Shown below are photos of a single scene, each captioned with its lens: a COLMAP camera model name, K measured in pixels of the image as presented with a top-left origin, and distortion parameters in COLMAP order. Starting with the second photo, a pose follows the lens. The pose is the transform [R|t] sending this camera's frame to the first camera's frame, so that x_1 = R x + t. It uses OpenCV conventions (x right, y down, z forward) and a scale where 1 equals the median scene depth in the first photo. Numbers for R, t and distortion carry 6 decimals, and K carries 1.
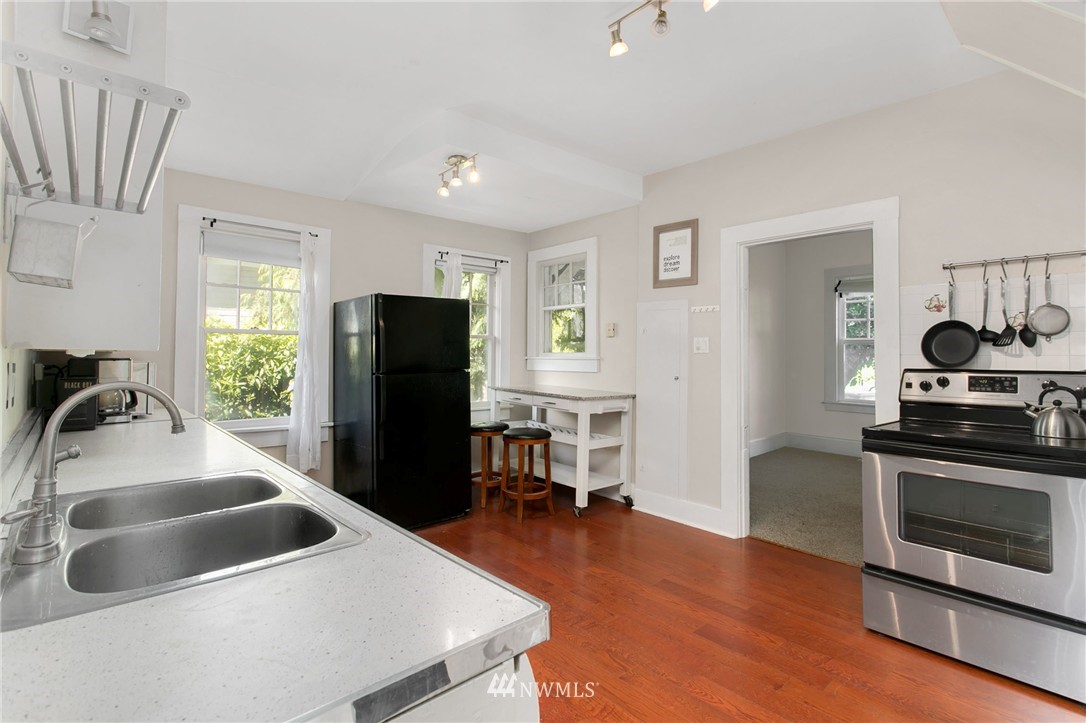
lens RADIAL K [[504.5, 0, 542.7], [0, 504.5, 355.9], [0, 0, 1]] dist [-0.002597, -0.000677]
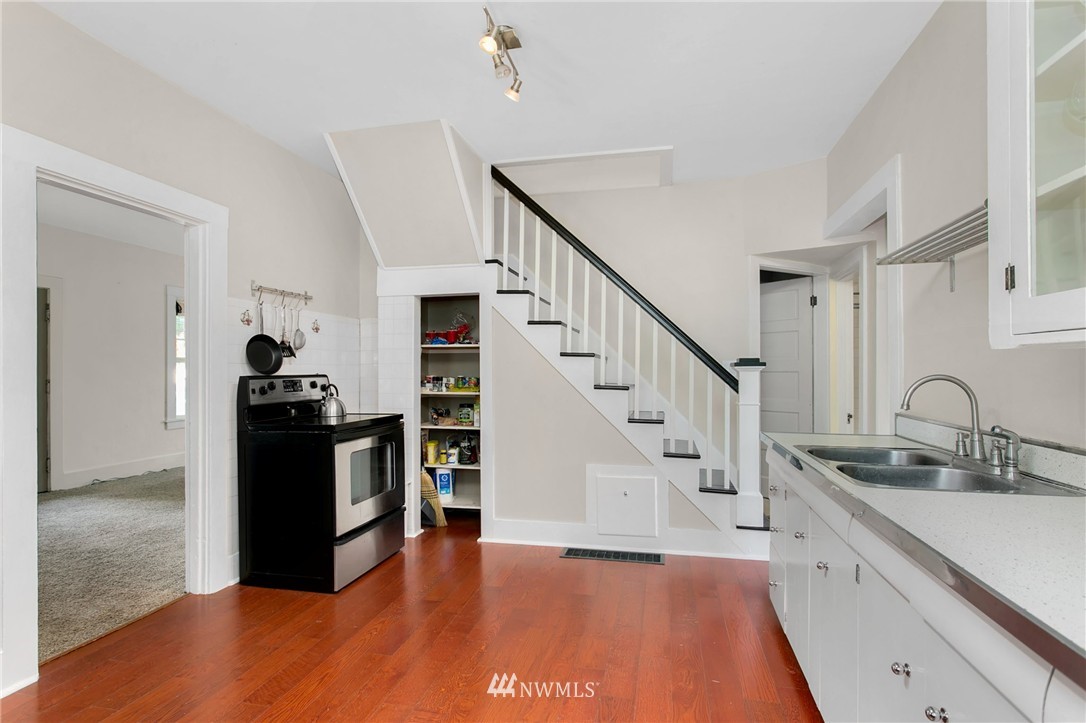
lens RADIAL K [[570.9, 0, 543.0], [0, 570.9, 361.5], [0, 0, 1]] dist [0.000175, 0.000012]
pose [[-0.582576, 0.001251, 0.812775, -0.671771], [-0.006226, 0.999963, -0.006002, -0.002549], [-0.812752, -0.008557, -0.582547, 1.258949]]
